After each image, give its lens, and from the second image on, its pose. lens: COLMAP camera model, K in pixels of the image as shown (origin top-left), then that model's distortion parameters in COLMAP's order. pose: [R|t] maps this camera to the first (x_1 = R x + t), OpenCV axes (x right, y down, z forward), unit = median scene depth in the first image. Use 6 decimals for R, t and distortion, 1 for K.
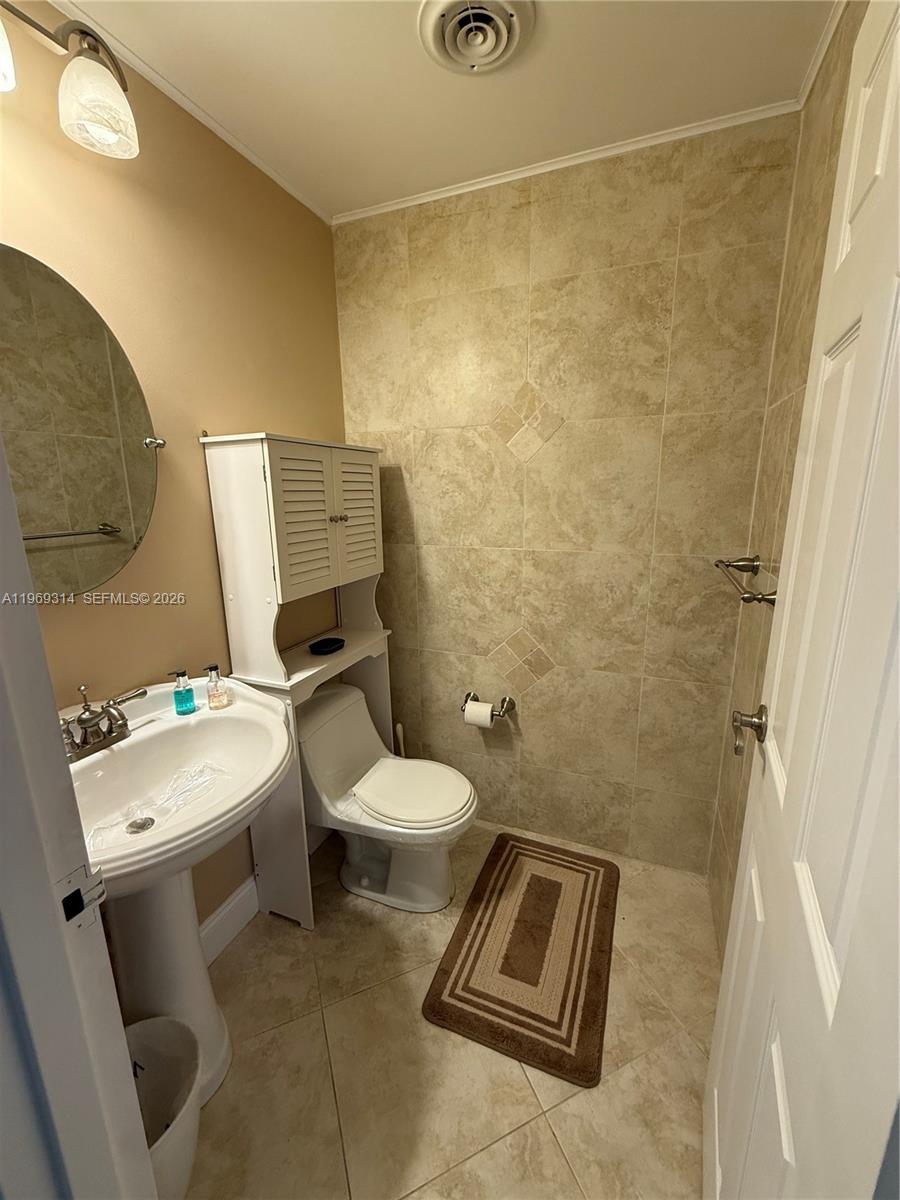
lens RADIAL K [[479.7, 0, 450.8], [0, 479.7, 599.0], [0, 0, 1]] dist [-0.000231, 0.000053]
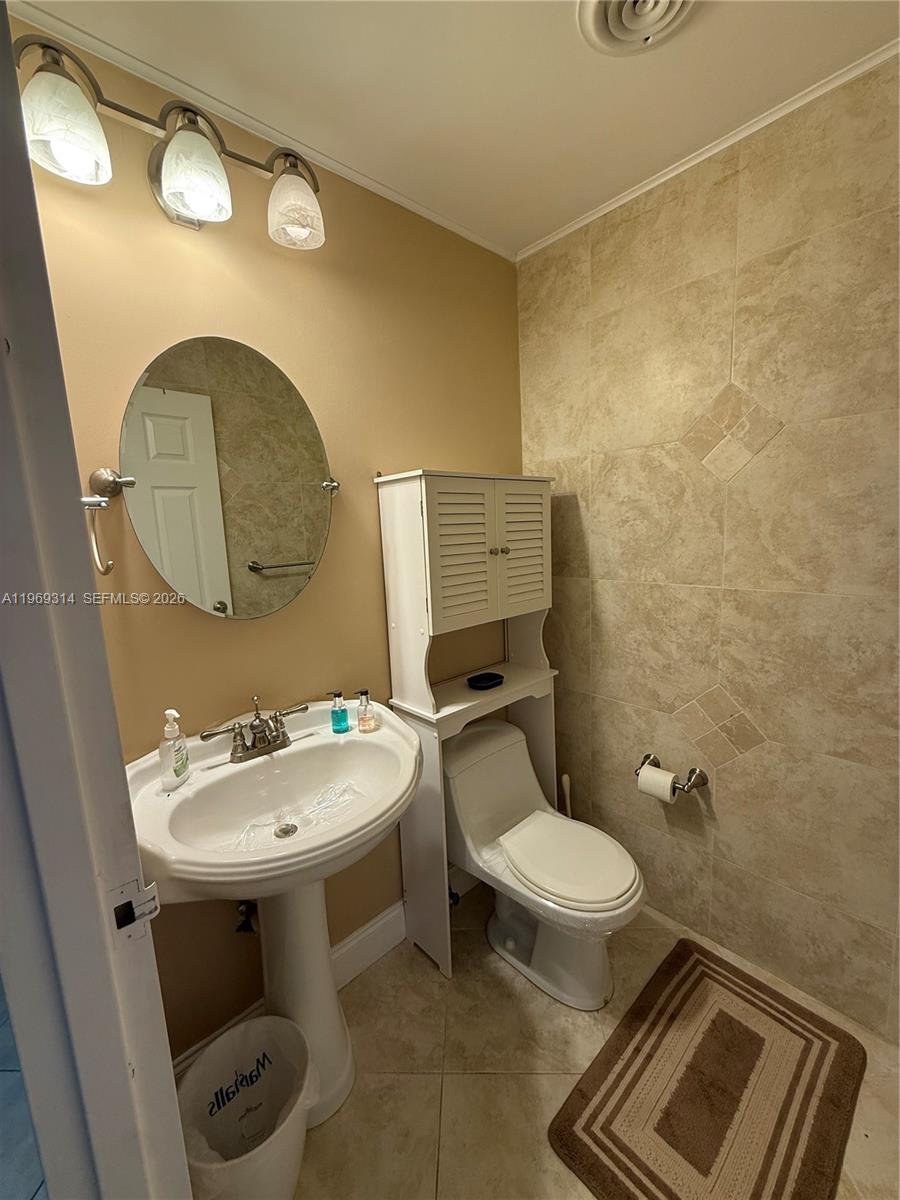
lens RADIAL K [[479.7, 0, 450.2], [0, 479.7, 598.0], [0, 0, 1]] dist [-0.000231, 0.000053]
pose [[0.903249, 0.038991, -0.427341, 0.091835], [-0.065439, 0.996731, -0.047373, -0.020100], [0.424097, 0.070754, 0.902849, 0.088124]]
